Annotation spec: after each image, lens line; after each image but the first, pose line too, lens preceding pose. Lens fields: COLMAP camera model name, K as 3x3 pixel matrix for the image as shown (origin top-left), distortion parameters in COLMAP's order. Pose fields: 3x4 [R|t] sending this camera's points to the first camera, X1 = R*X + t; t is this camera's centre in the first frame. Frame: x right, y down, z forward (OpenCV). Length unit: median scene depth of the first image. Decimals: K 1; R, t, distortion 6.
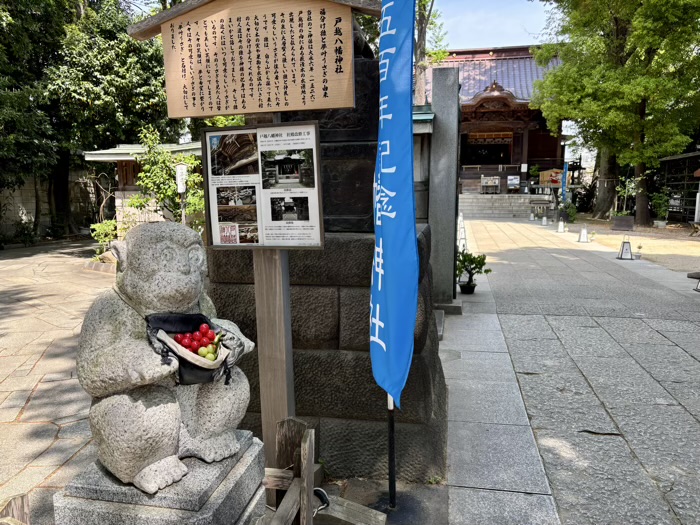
lens RADIAL K [[525.8, 0, 349.0], [0, 525.8, 262.4], [0, 0, 1]] dist [0.008353, 0.007980]
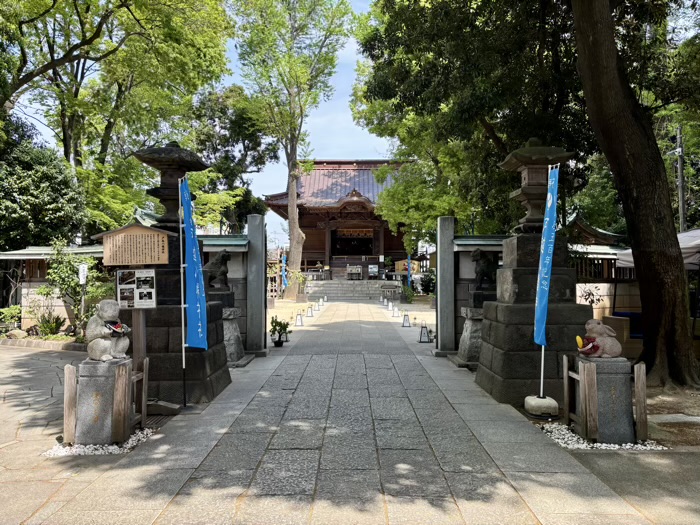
lens RADIAL K [[525.8, 0, 355.5], [0, 525.8, 258.8], [0, 0, 1]] dist [0.008353, 0.007980]
pose [[0.978713, 0.004642, 0.205182, 0.084070], [0.029448, 0.986223, -0.162781, 0.041006], [-0.203110, 0.165358, 0.965092, -0.416535]]
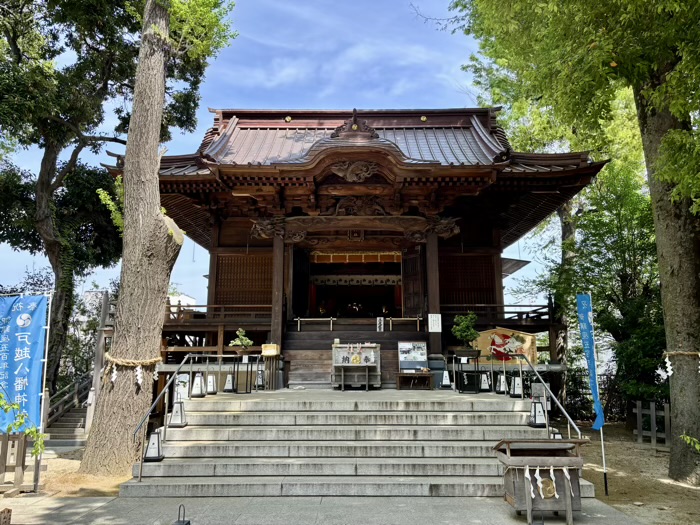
lens RADIAL K [[525.8, 0, 351.3], [0, 525.8, 260.8], [0, 0, 1]] dist [0.008353, 0.007980]
pose [[0.978377, 0.037401, 0.203419, 0.533847], [0.029705, 0.947908, -0.317156, -0.283459], [-0.204685, 0.316341, 0.926300, 1.798608]]
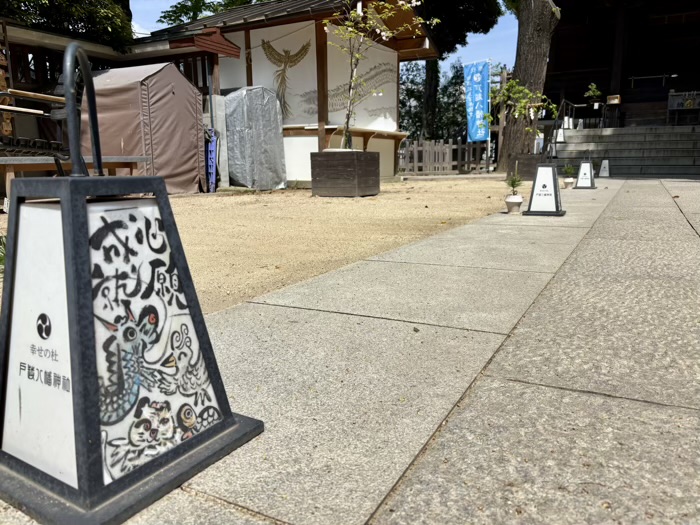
lens RADIAL K [[525.8, 0, 352.3], [0, 525.8, 264.1], [0, 0, 1]] dist [0.008353, 0.007980]
pose [[0.958253, 0.043856, -0.282537, 0.344440], [-0.026555, 0.997546, 0.064778, -0.090890], [0.284685, -0.054571, 0.957067, 1.309706]]
